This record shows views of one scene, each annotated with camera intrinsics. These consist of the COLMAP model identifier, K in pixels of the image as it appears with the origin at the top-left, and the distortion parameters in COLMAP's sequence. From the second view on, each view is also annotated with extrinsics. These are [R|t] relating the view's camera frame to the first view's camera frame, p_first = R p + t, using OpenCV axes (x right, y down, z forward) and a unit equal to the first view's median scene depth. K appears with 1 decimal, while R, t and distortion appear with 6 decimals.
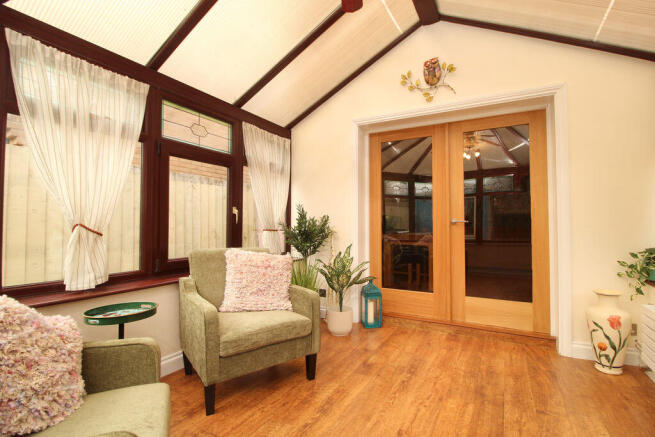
lens RADIAL K [[315.3, 0, 329.2], [0, 315.3, 214.8], [0, 0, 1]] dist [-0.004389, -0.001827]
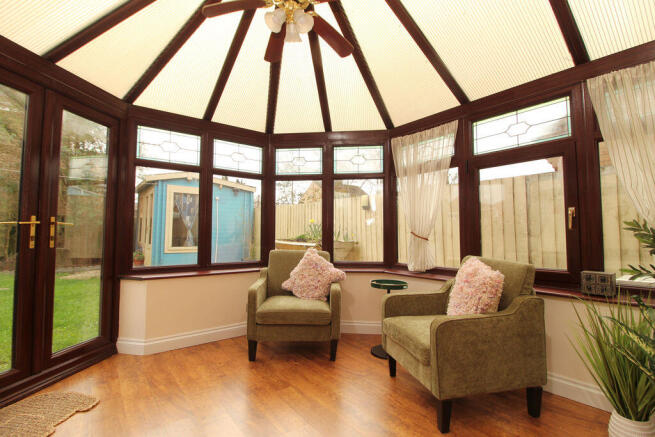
lens RADIAL K [[315.3, 0, 329.2], [0, 315.3, 214.8], [0, 0, 1]] dist [-0.004389, -0.001827]
pose [[-0.404648, -0.051847, -0.913002, 0.754931], [0.025057, 0.997388, -0.067744, 0.033570], [0.914129, -0.050290, -0.402292, 1.030747]]
